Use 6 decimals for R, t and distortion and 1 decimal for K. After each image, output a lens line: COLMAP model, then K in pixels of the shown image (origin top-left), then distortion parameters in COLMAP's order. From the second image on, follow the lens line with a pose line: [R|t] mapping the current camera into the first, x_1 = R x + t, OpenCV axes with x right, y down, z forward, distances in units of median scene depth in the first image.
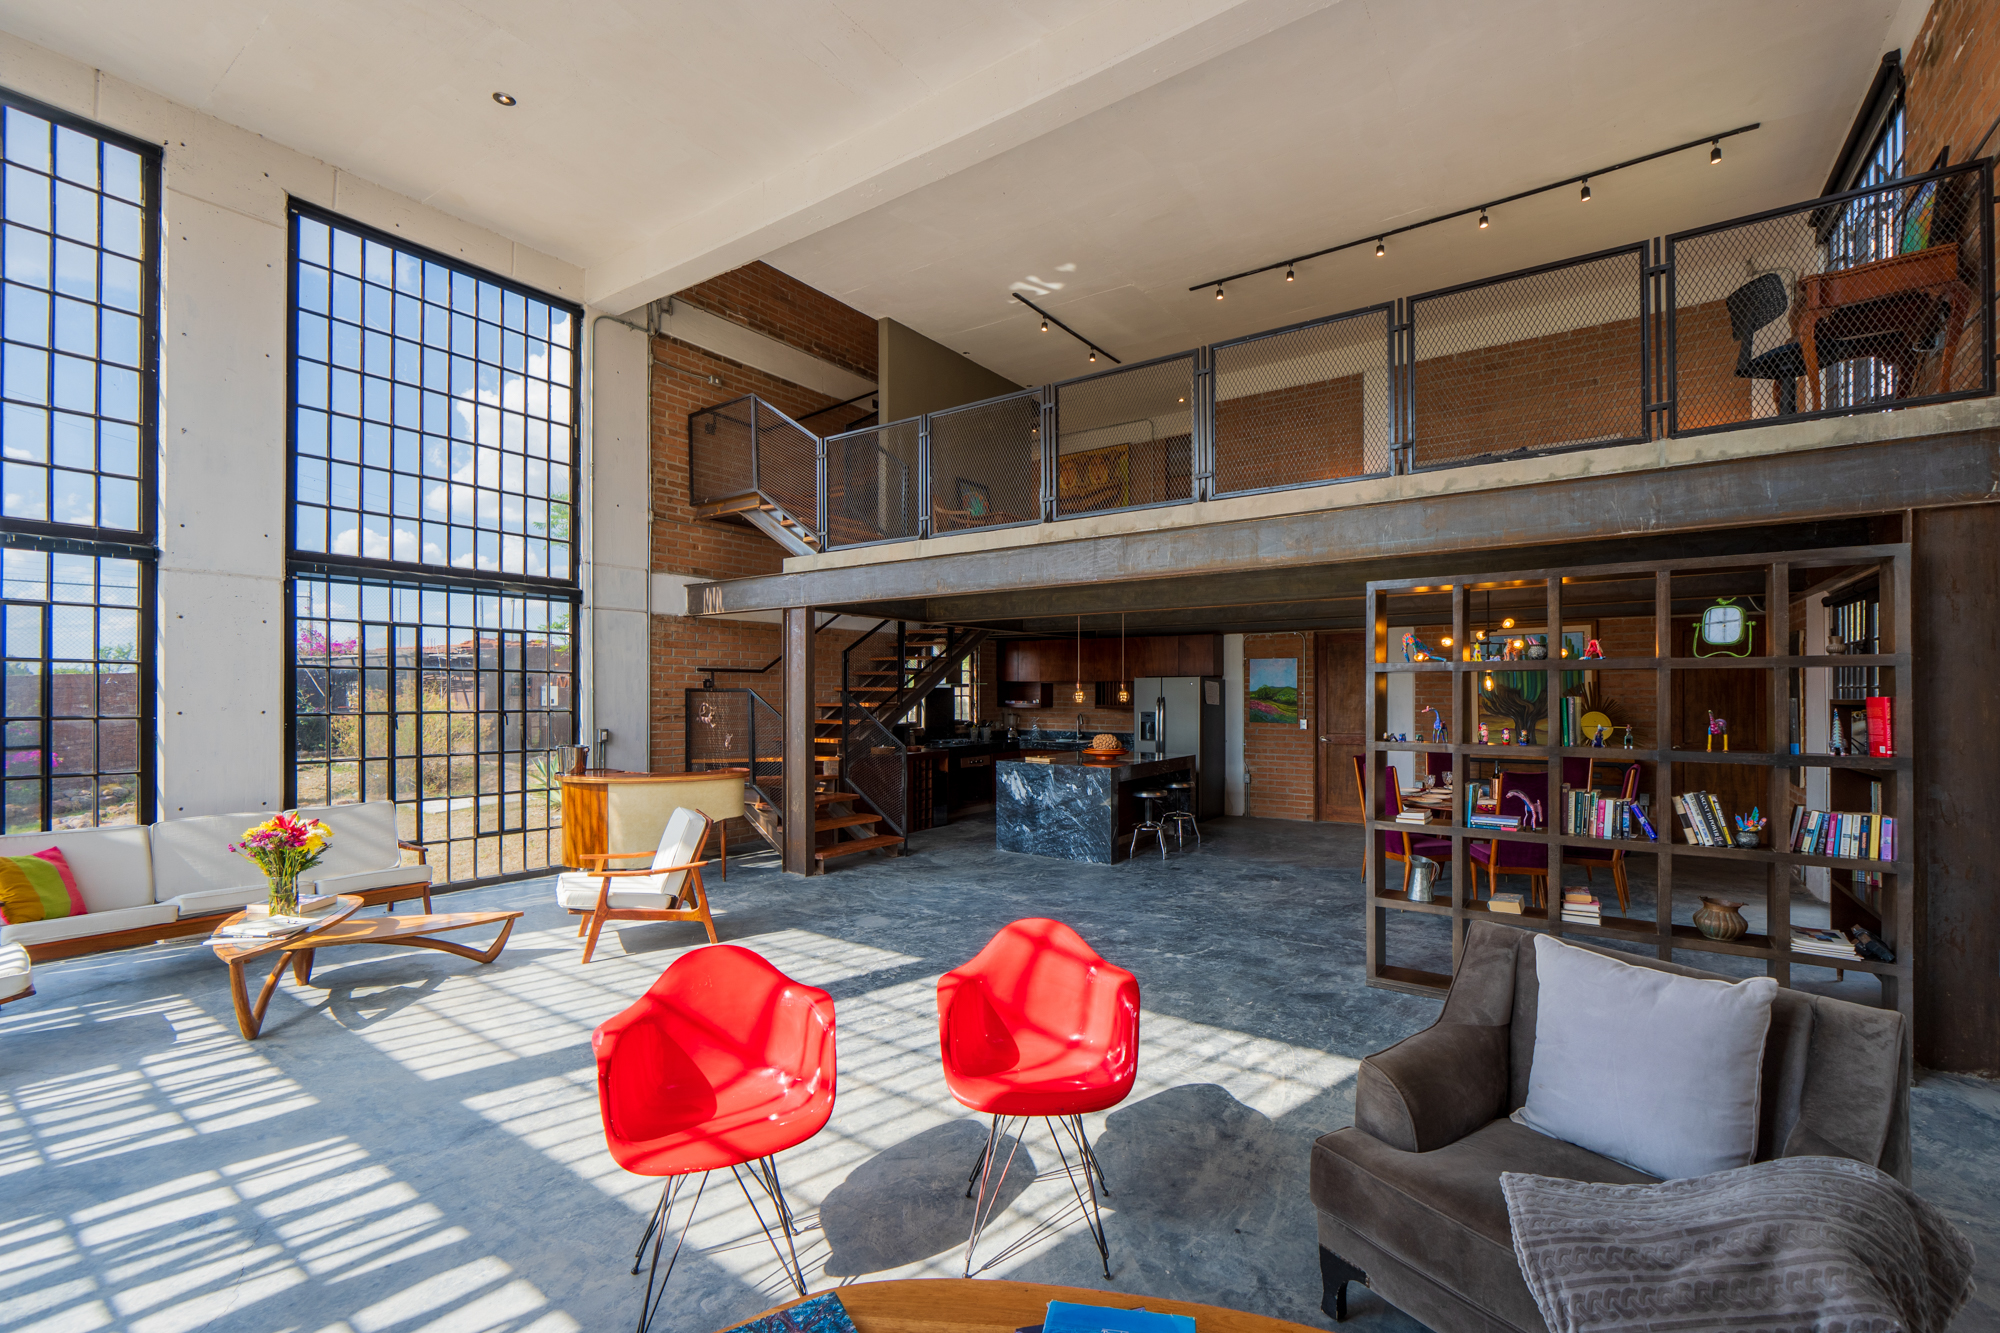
lens RADIAL K [[830.7, 0, 1049.2], [0, 830.7, 698.3], [0, 0, 1]] dist [-0.011063, 0.001336]
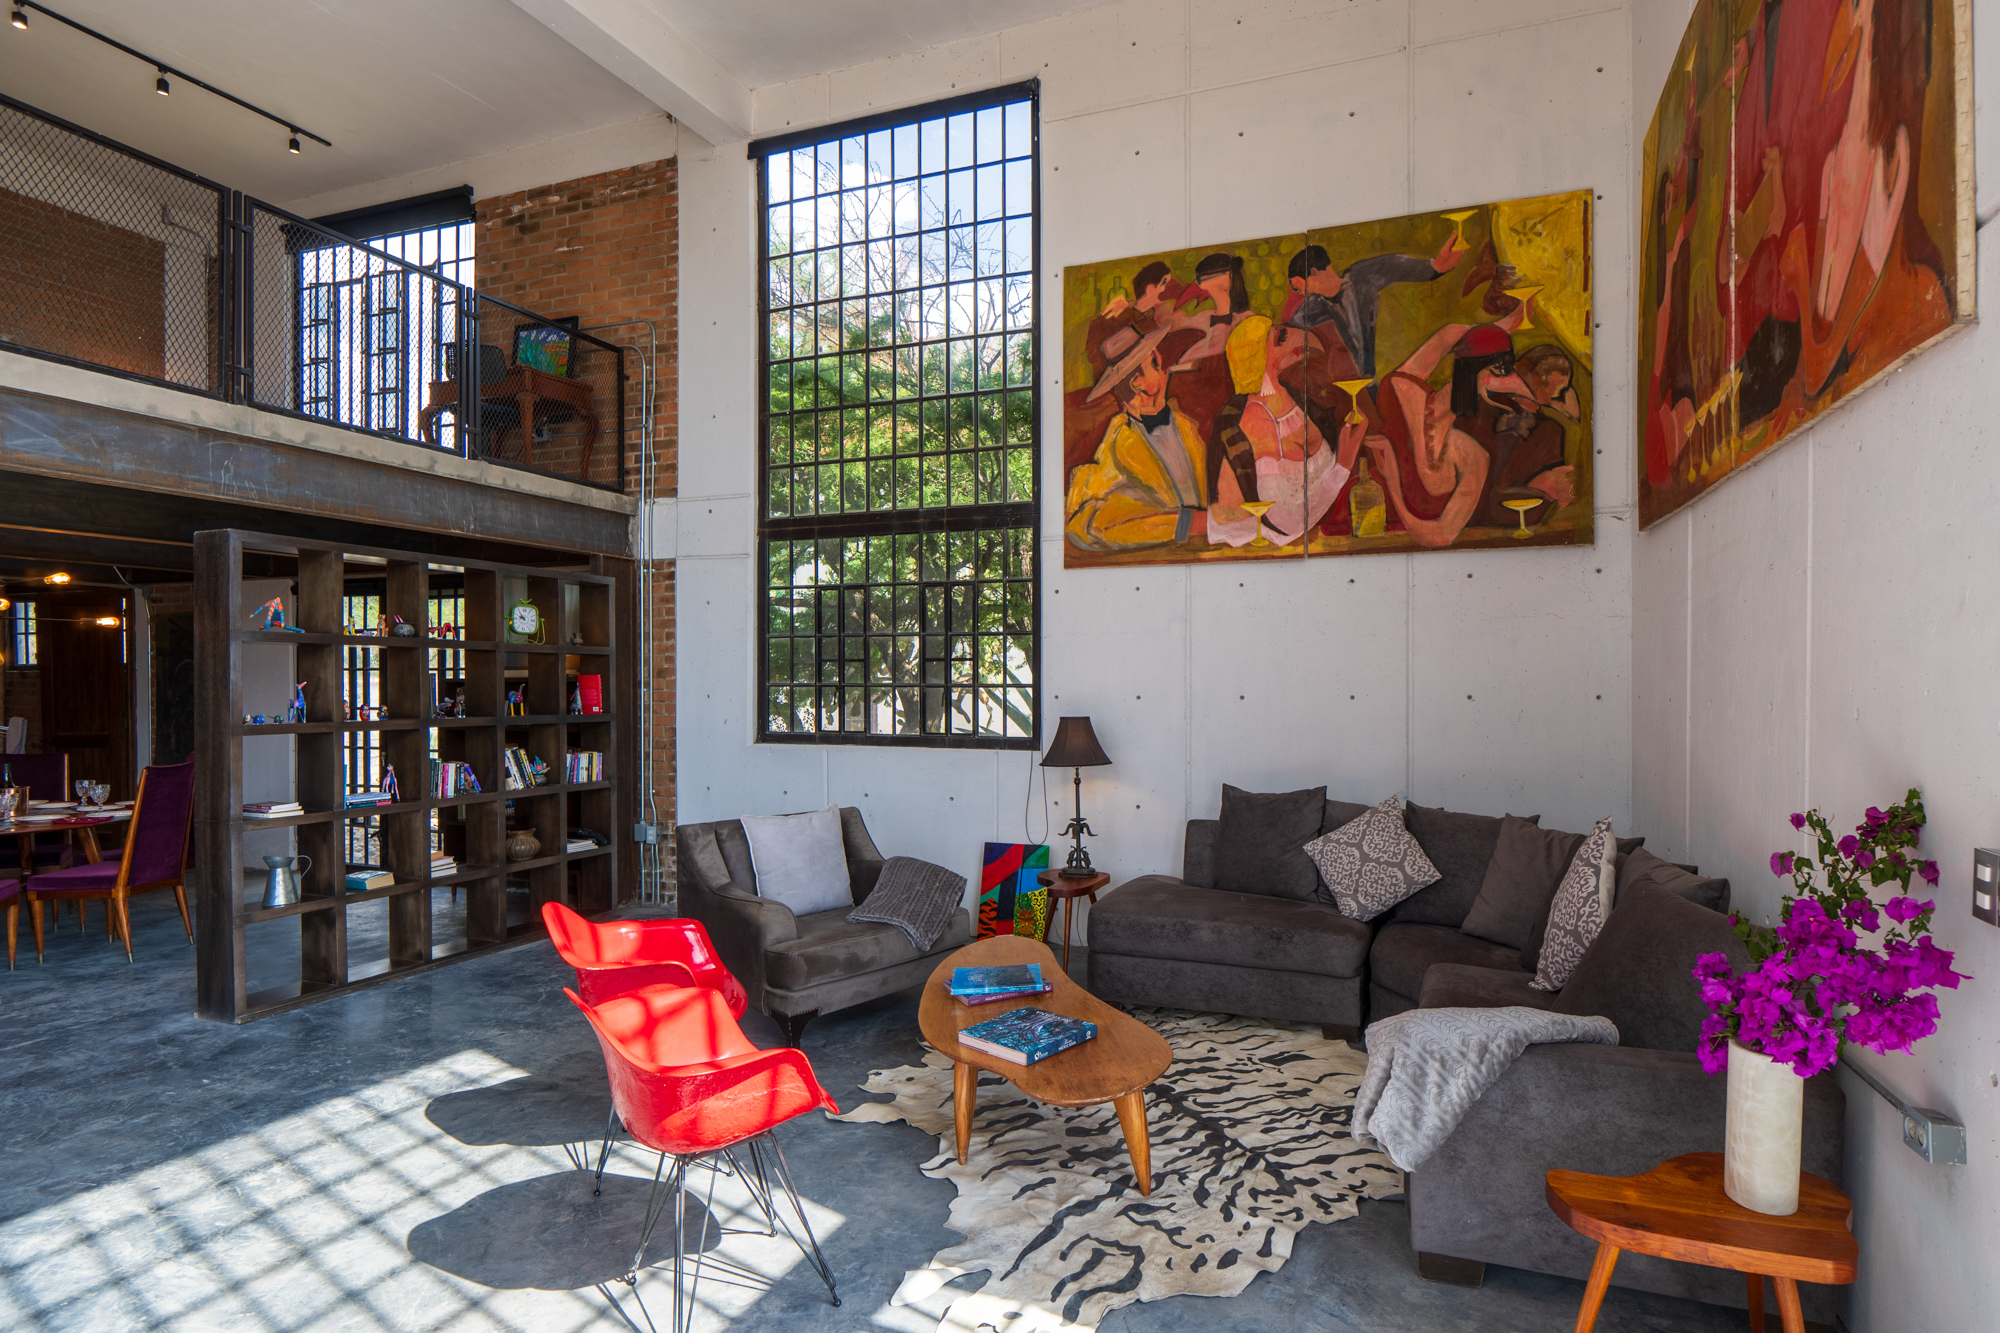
lens RADIAL K [[990.8, 0, 1082.2], [0, 990.8, 690.6], [0, 0, 1]] dist [-0.000041, -0.001800]
pose [[-0.239113, -0.007243, 0.970965, -0.429730], [0.005187, 0.999948, 0.008736, 0.007183], [-0.970978, 0.007125, -0.239063, 0.243974]]
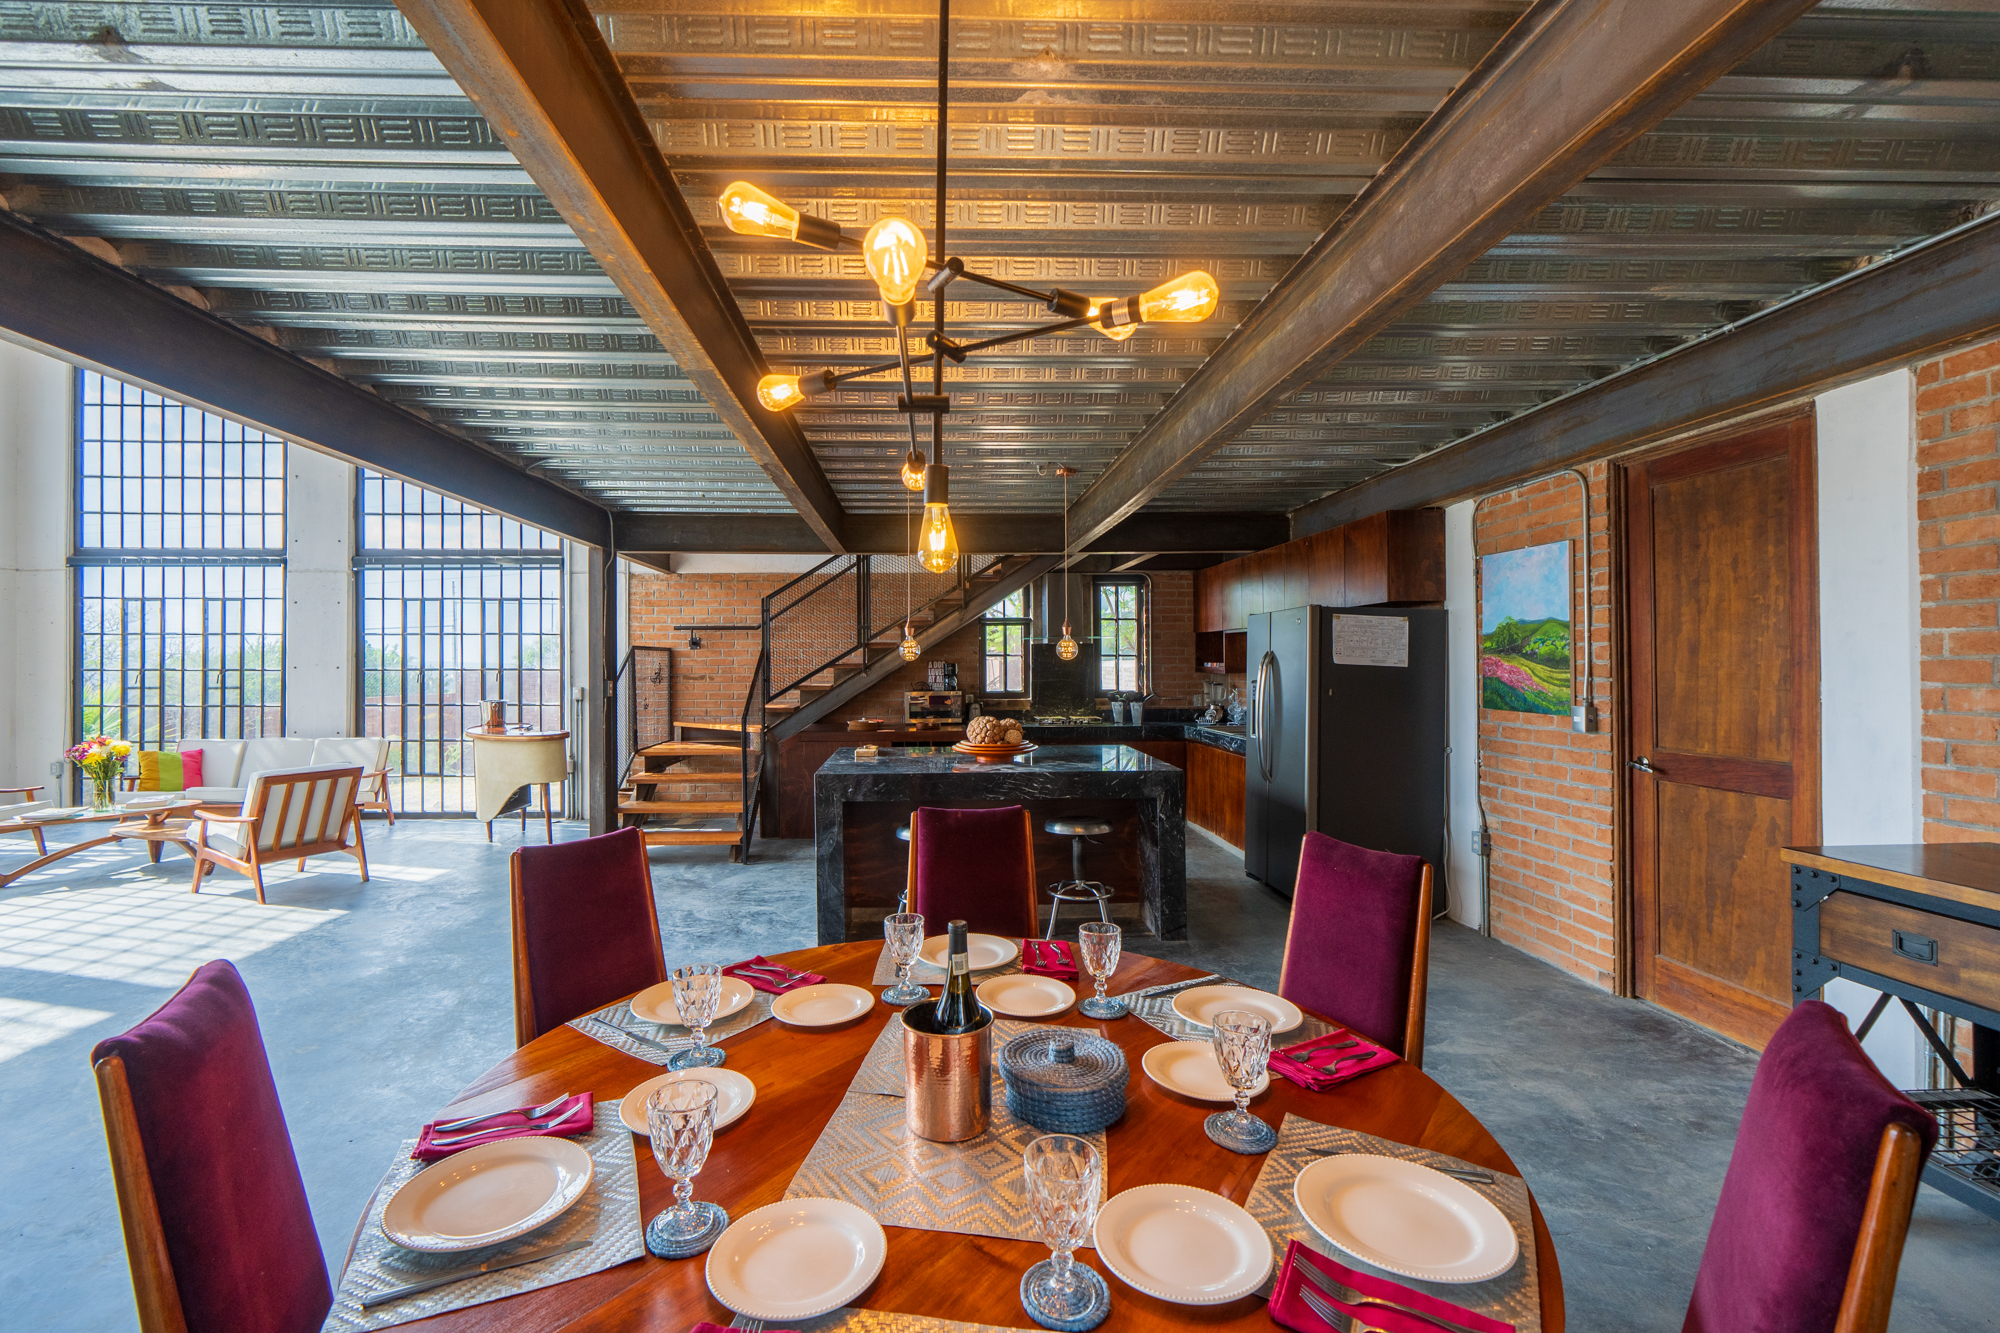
lens RADIAL K [[830.7, 0, 971.1], [0, 830.7, 659.0], [0, 0, 1]] dist [-0.011063, 0.001336]
pose [[0.594771, -0.008583, -0.803850, 0.568906], [-0.001208, 0.999932, -0.011570, 0.012271], [0.803895, 0.007853, 0.594720, 0.734786]]
